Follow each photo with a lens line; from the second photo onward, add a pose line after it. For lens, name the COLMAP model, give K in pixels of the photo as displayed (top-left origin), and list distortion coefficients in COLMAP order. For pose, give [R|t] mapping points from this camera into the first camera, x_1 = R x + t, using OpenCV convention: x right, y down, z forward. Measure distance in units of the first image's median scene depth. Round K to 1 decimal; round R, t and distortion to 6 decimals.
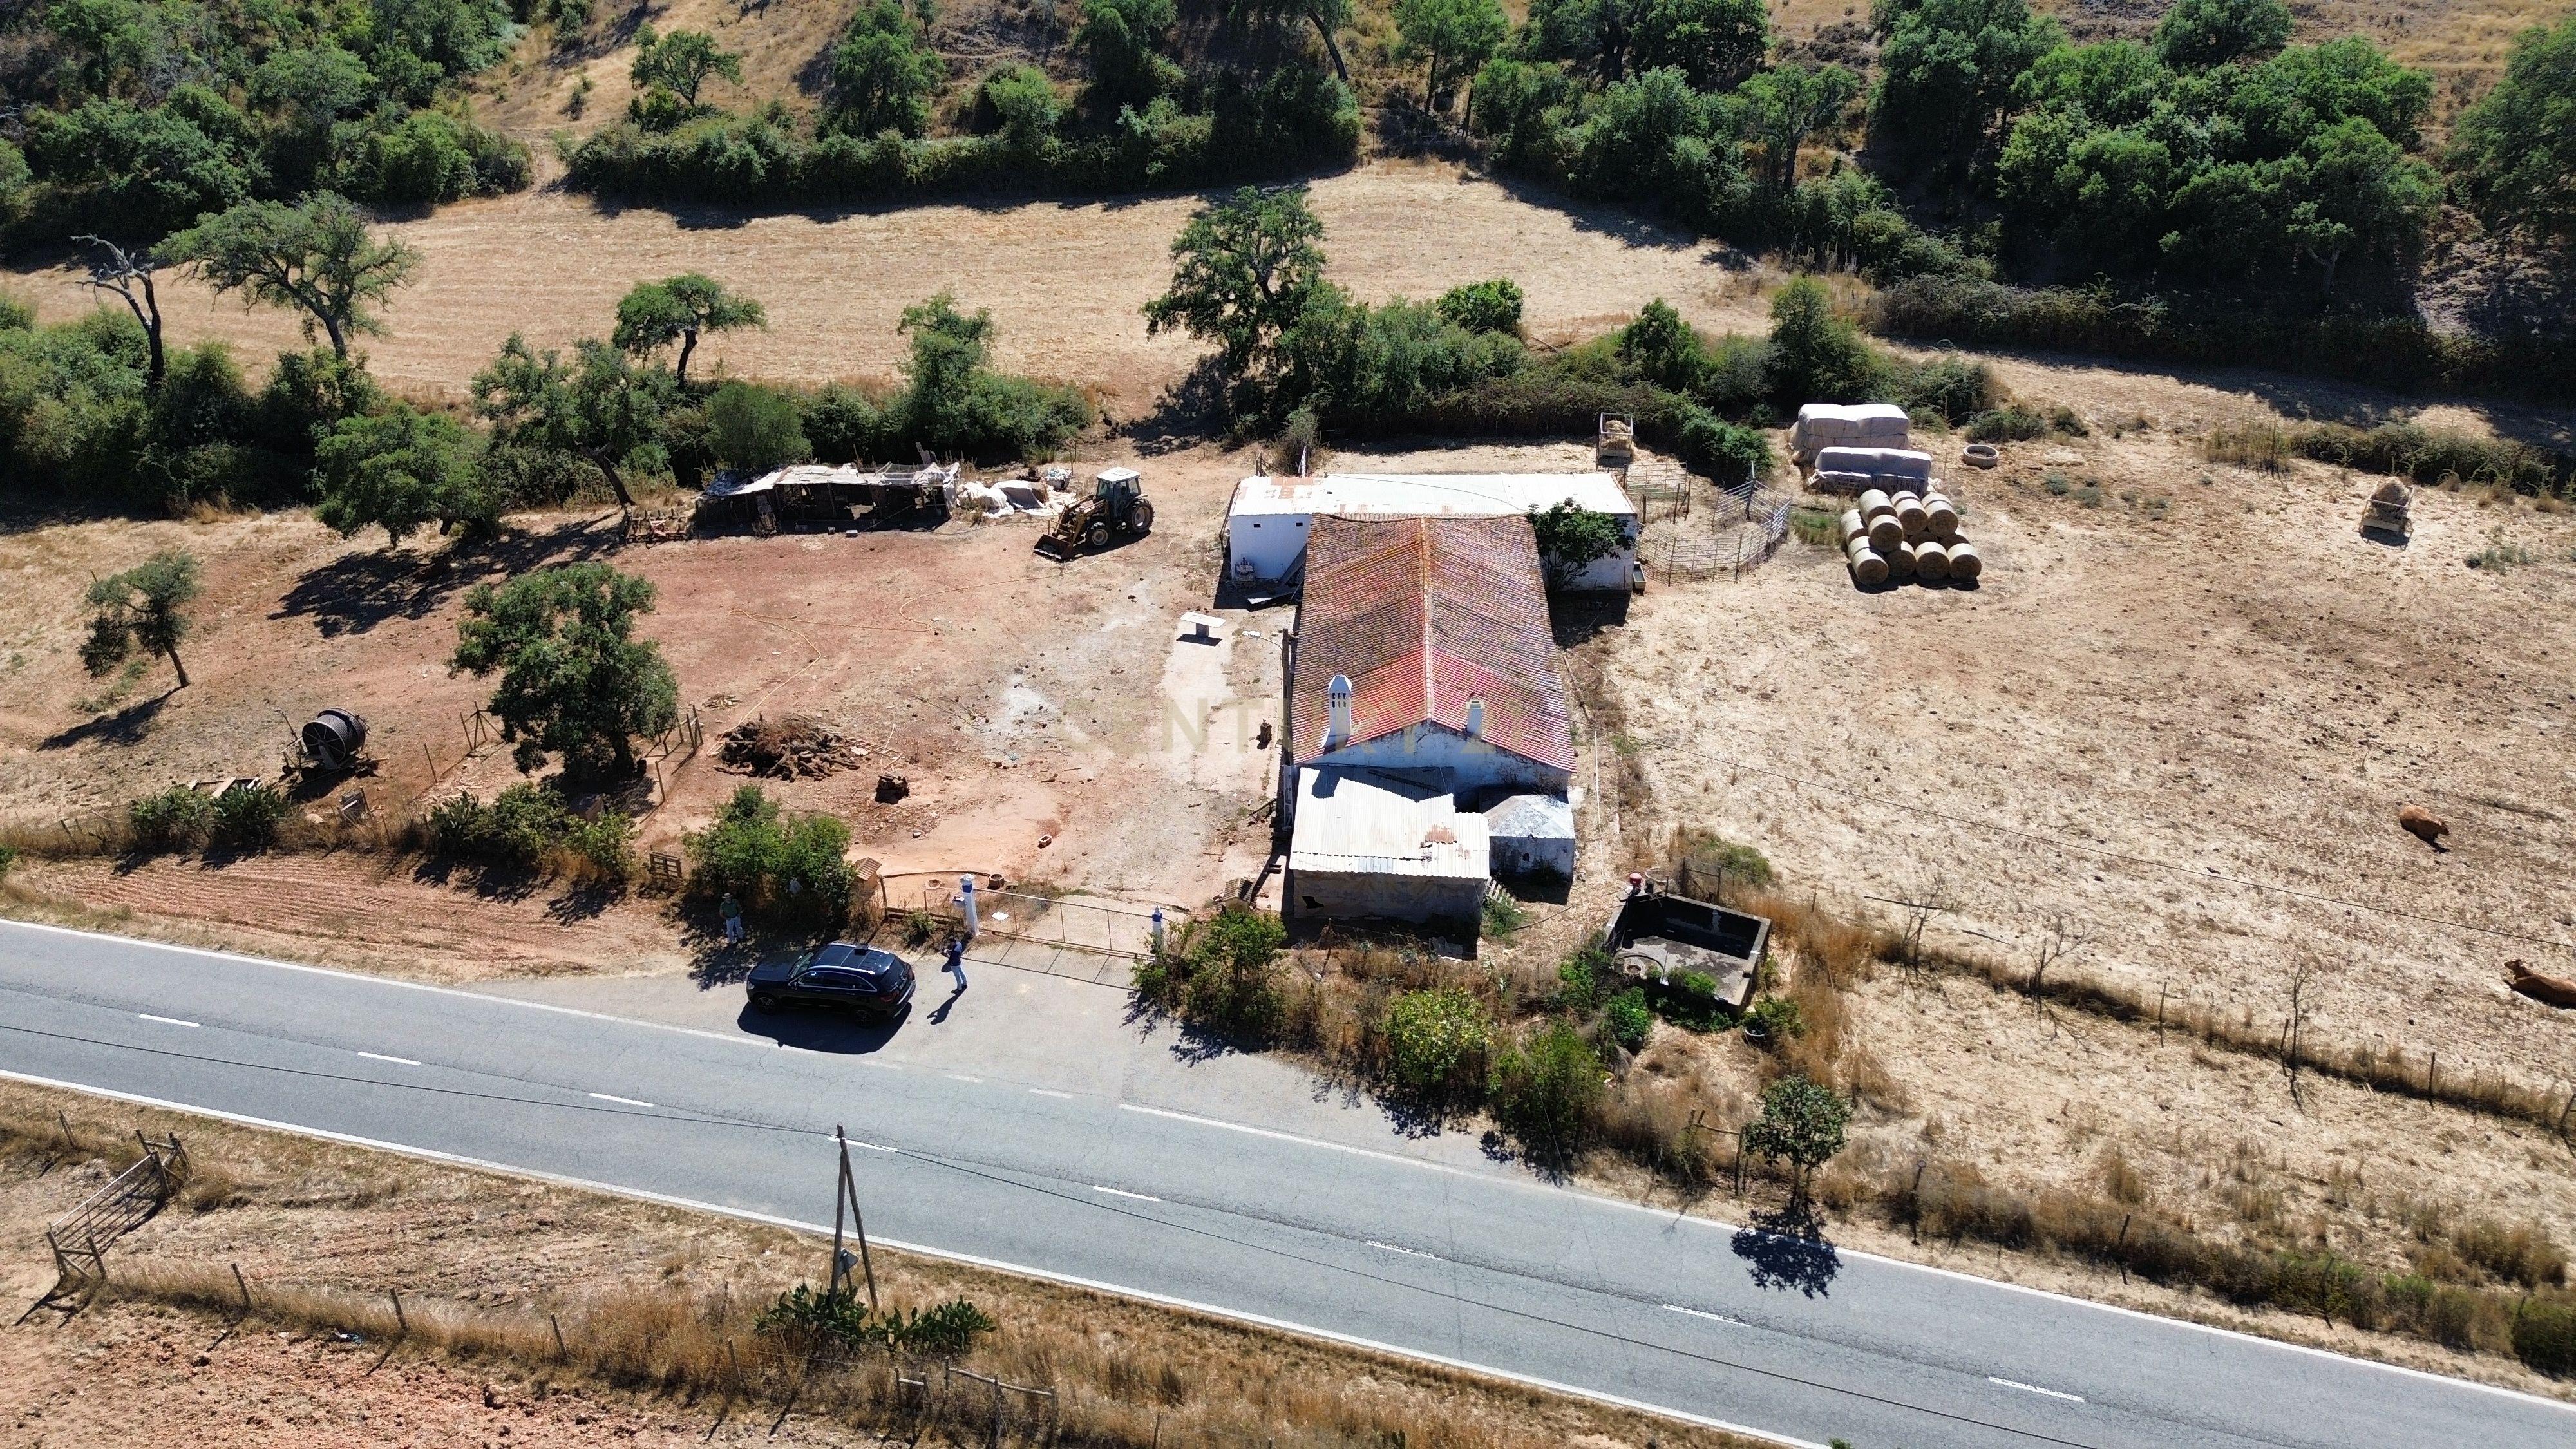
lens RADIAL K [[1818.0, 0, 1291.4], [0, 1818.0, 713.1], [0, 0, 1]] dist [0.077354, -0.078838]
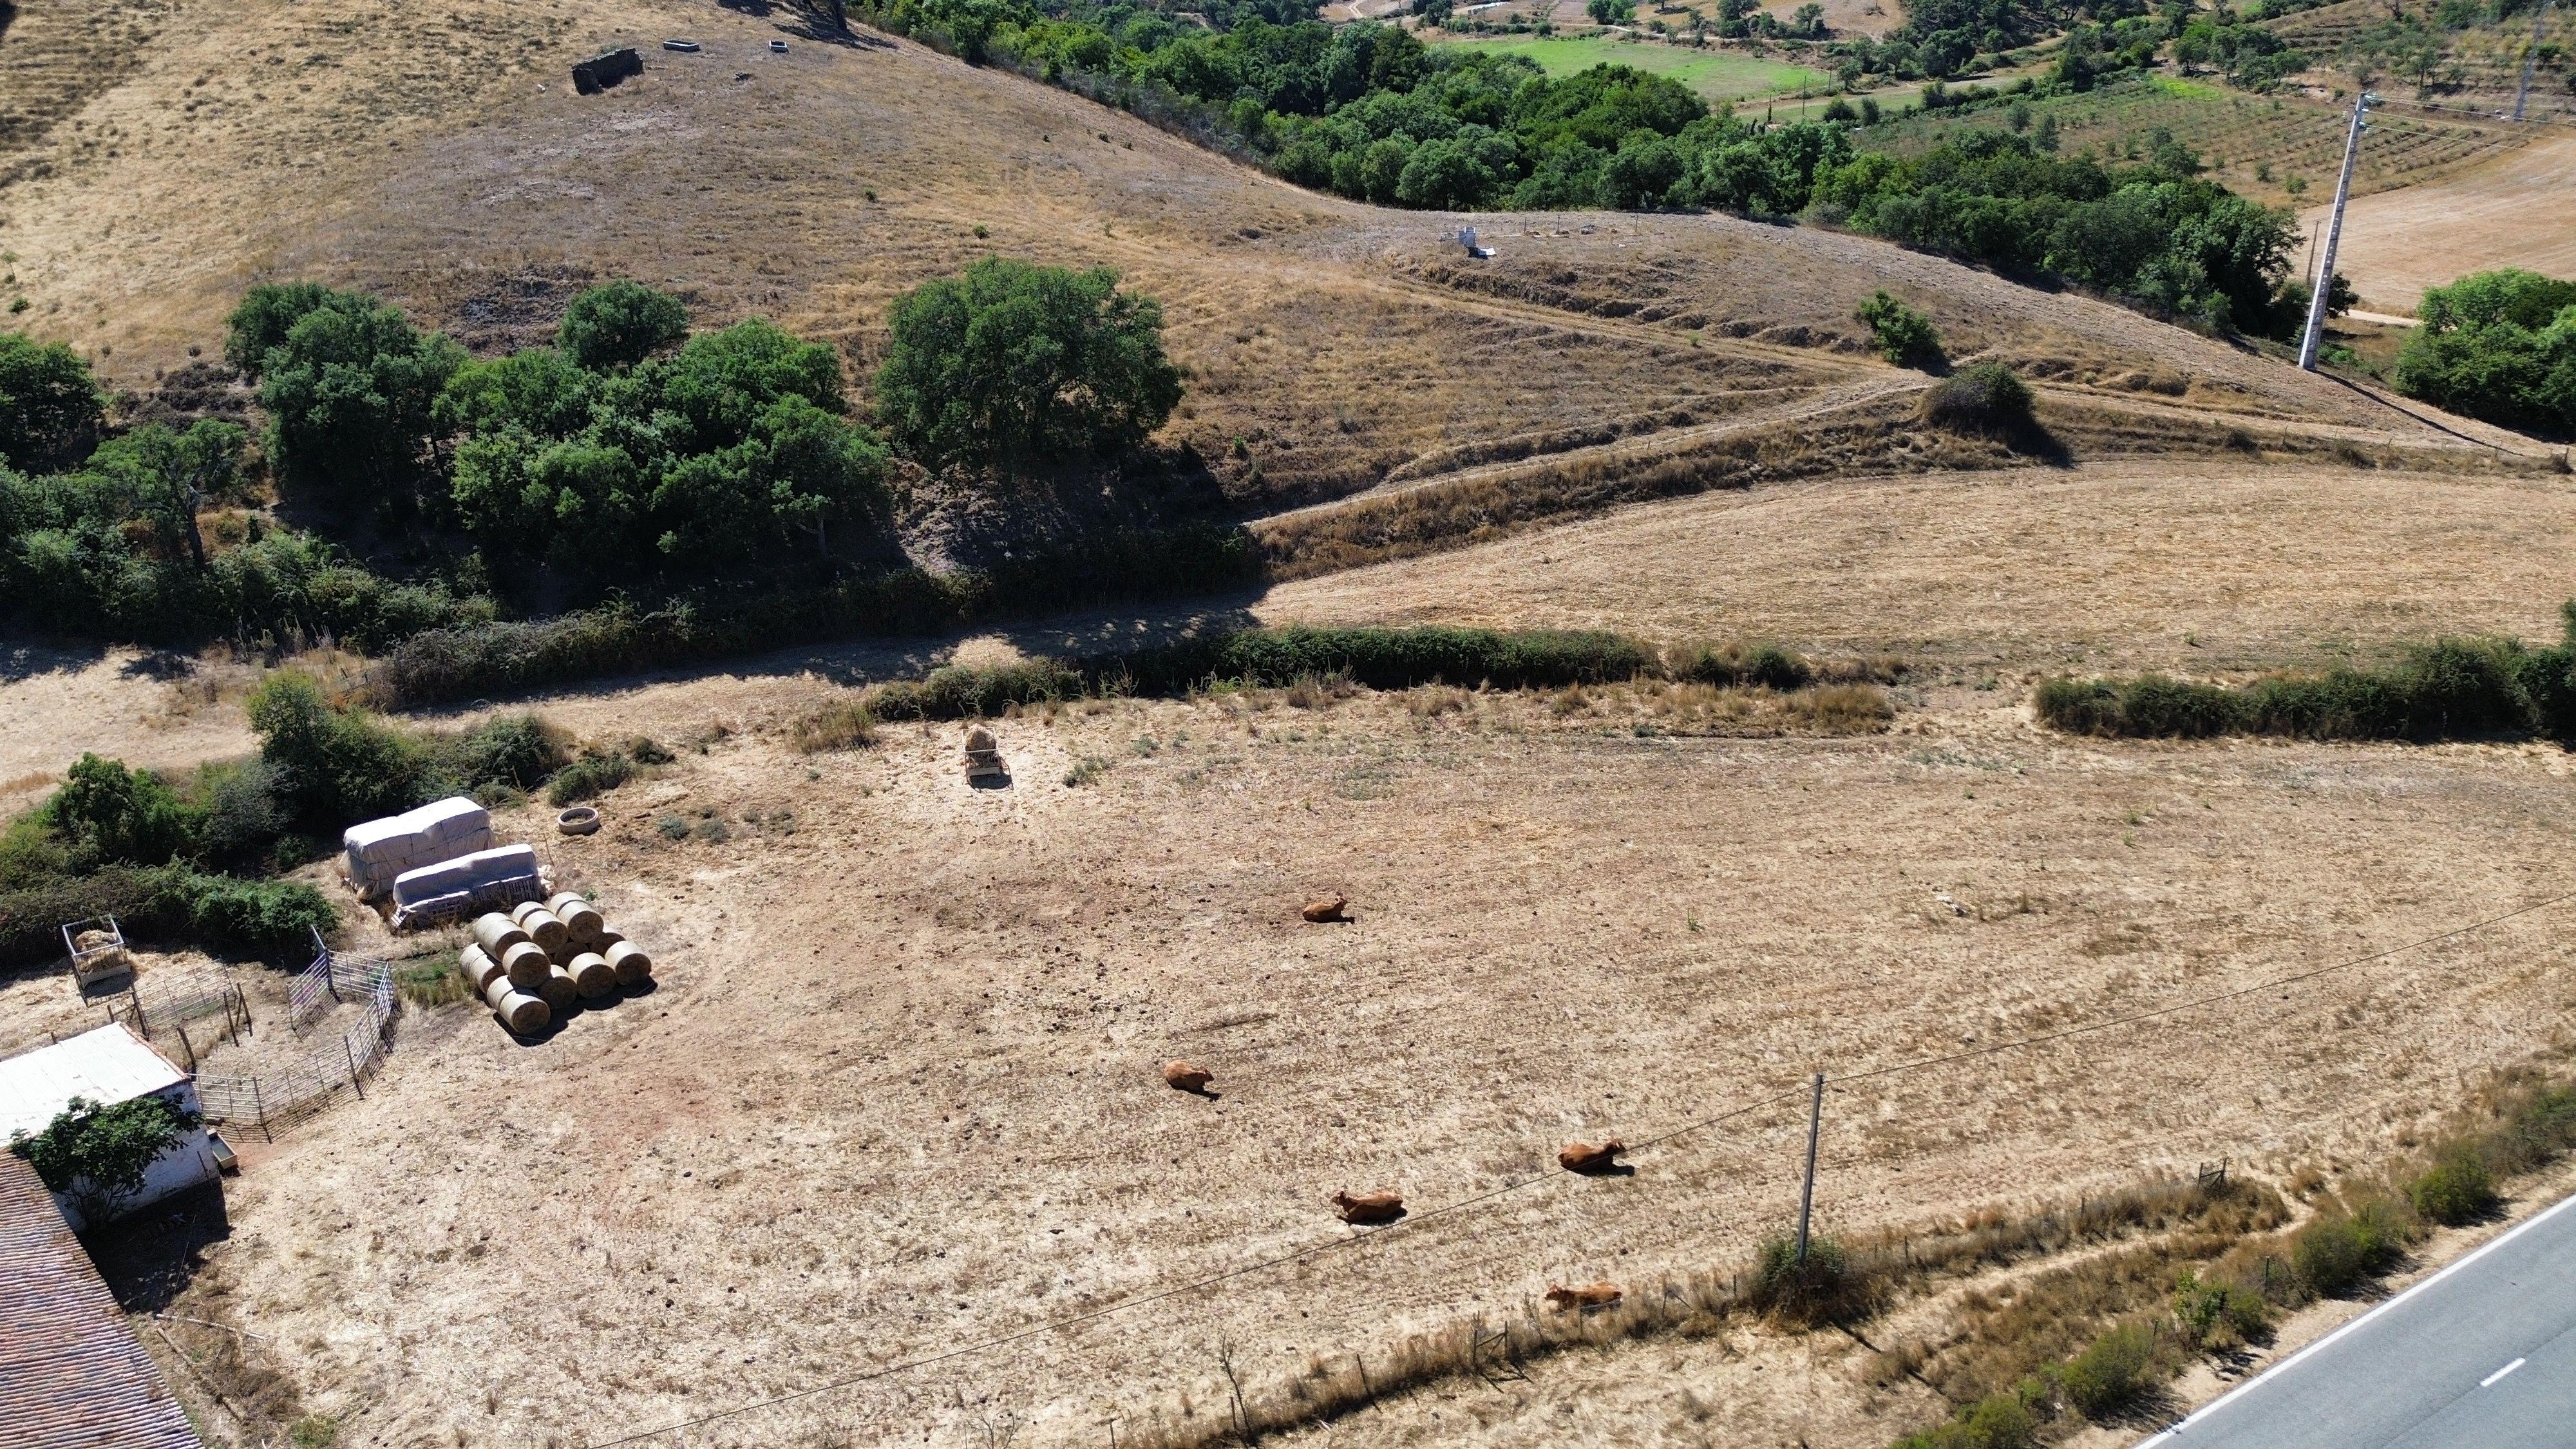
lens RADIAL K [[1818.0, 0, 1291.4], [0, 1818.0, 713.1], [0, 0, 1]] dist [0.077354, -0.078838]
pose [[0.676653, -0.278606, 0.681557, 0.020650], [0.367123, 0.930040, 0.015698, -0.071546], [-0.638249, 0.239593, 0.731597, 0.120470]]
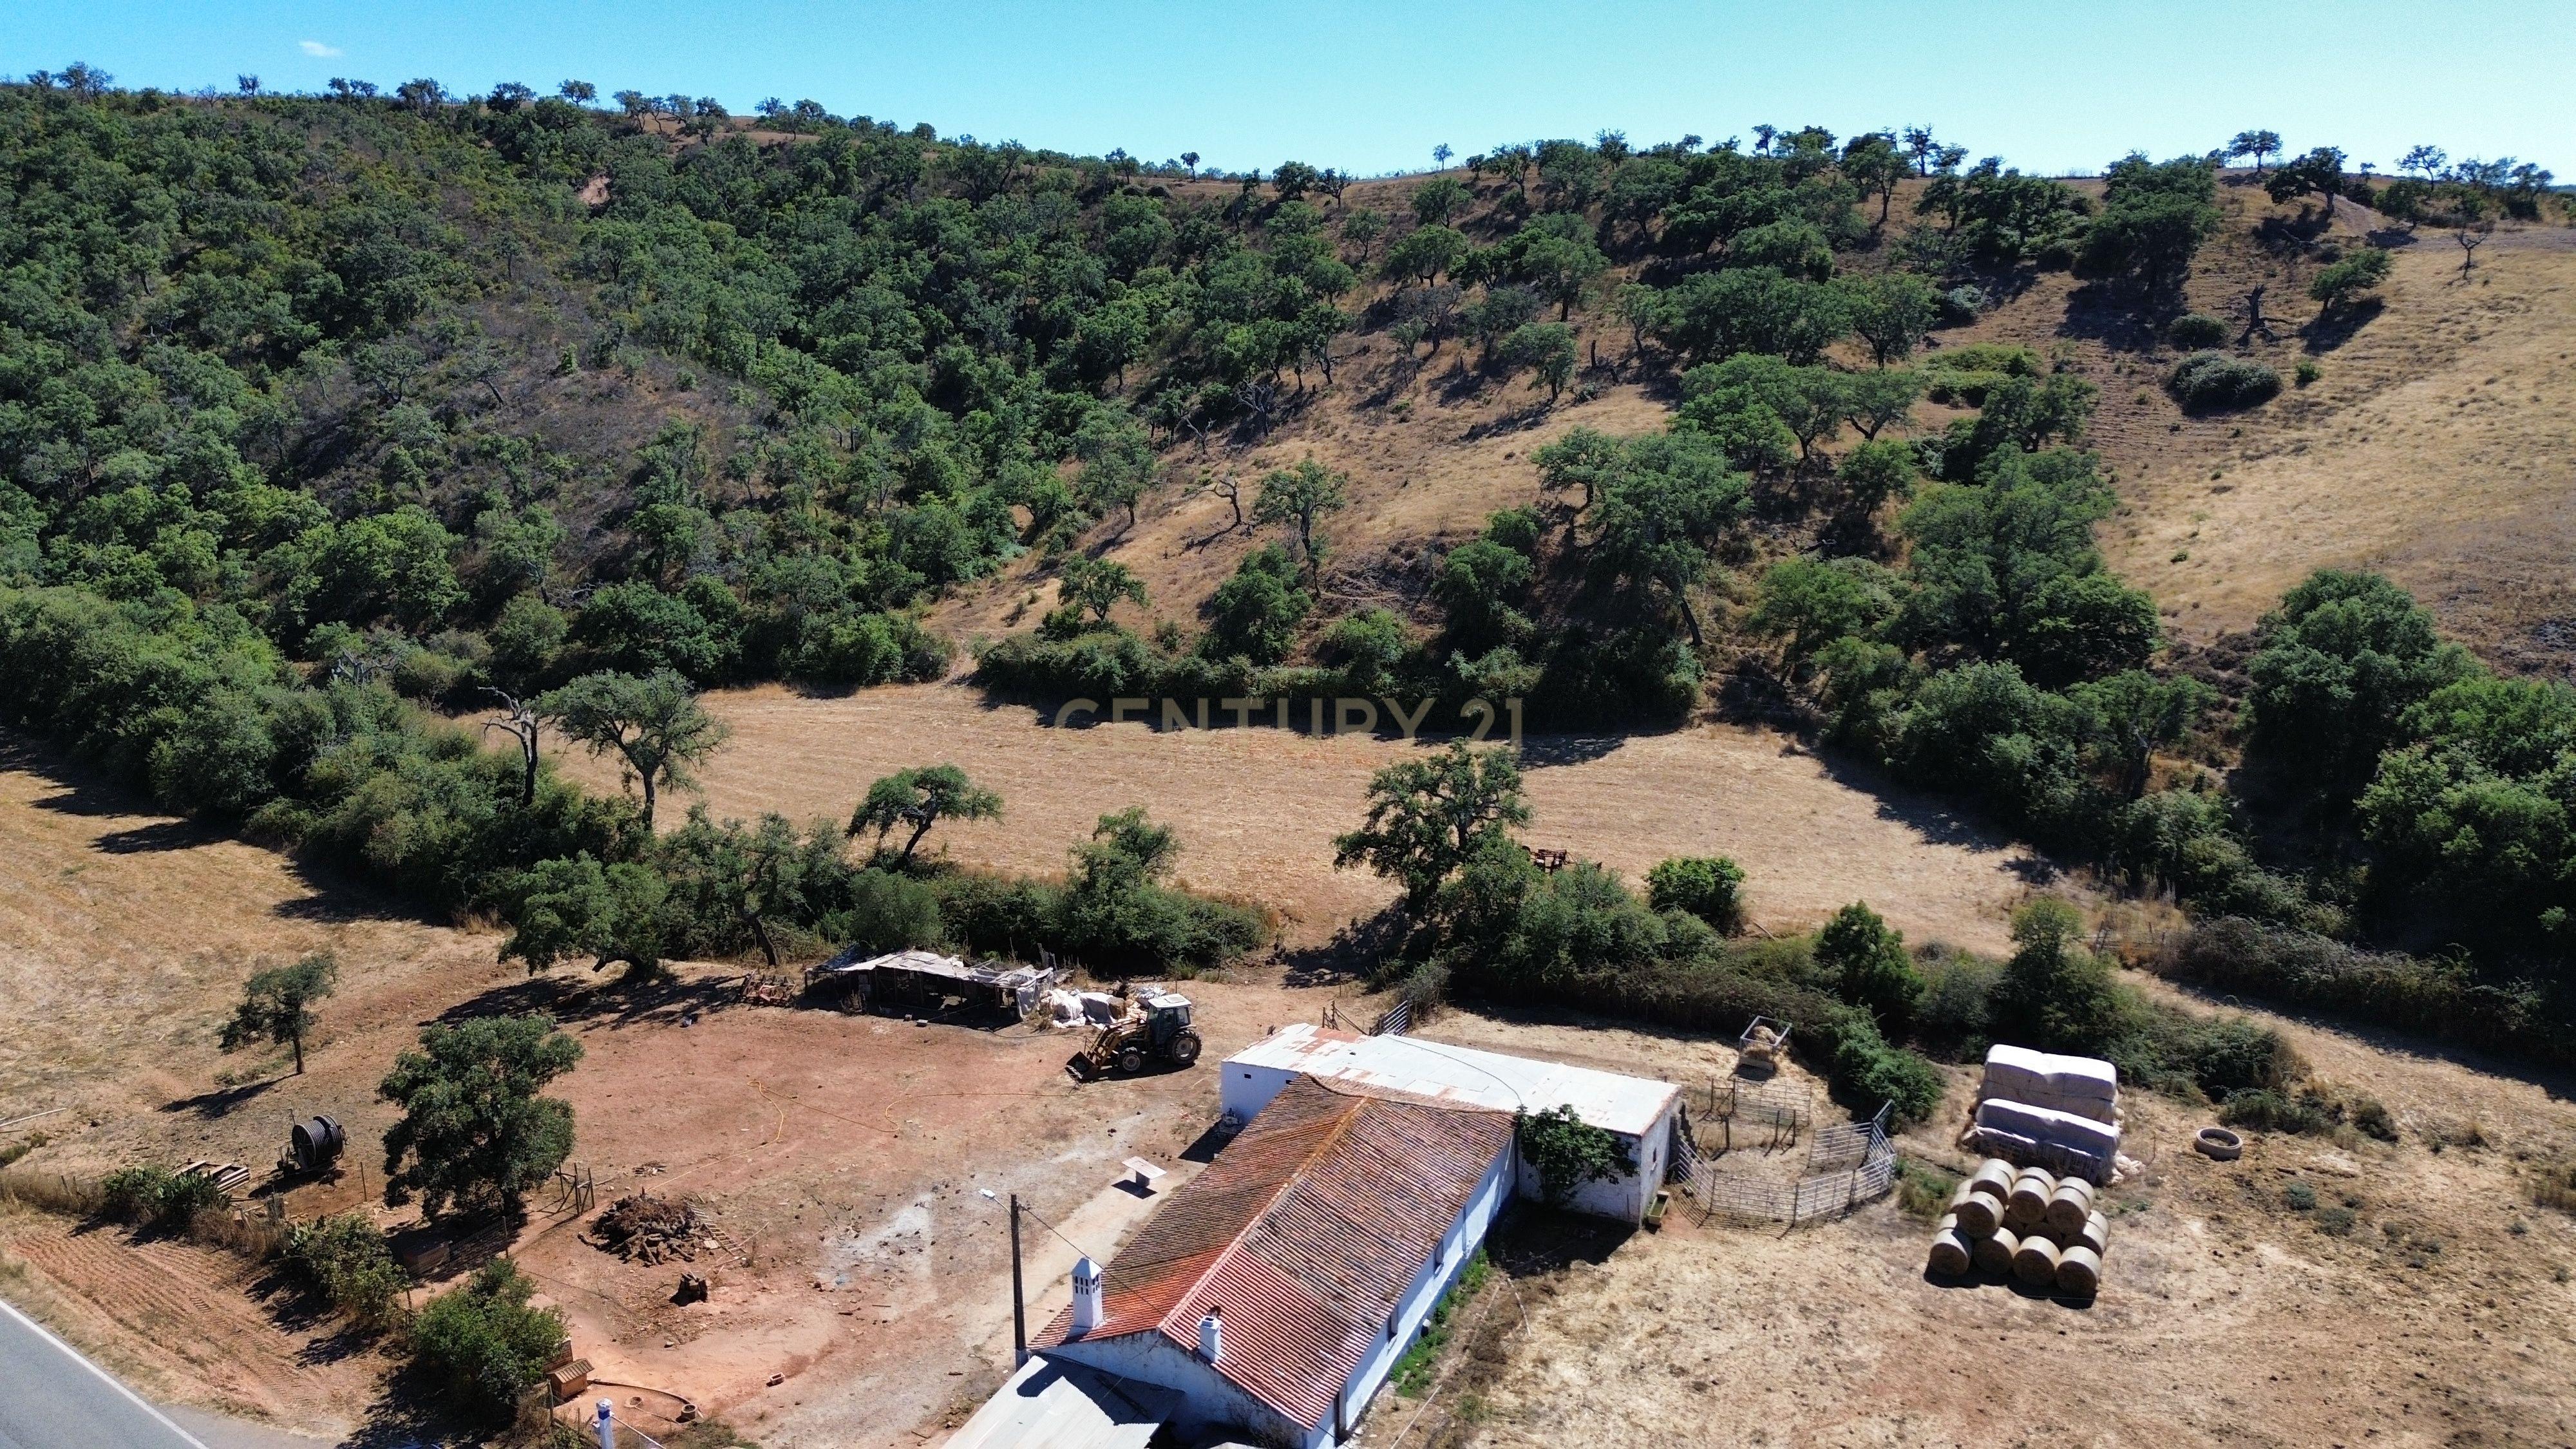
lens RADIAL K [[1817.6, 0, 1275.1], [0, 1817.6, 715.6], [0, 0, 1]] dist [0.074853, -0.068263]
pose [[0.935054, 0.093700, -0.341898, 0.229955], [-0.183586, 0.953028, -0.240904, -0.043225], [0.303266, 0.288026, 0.908334, 0.068223]]
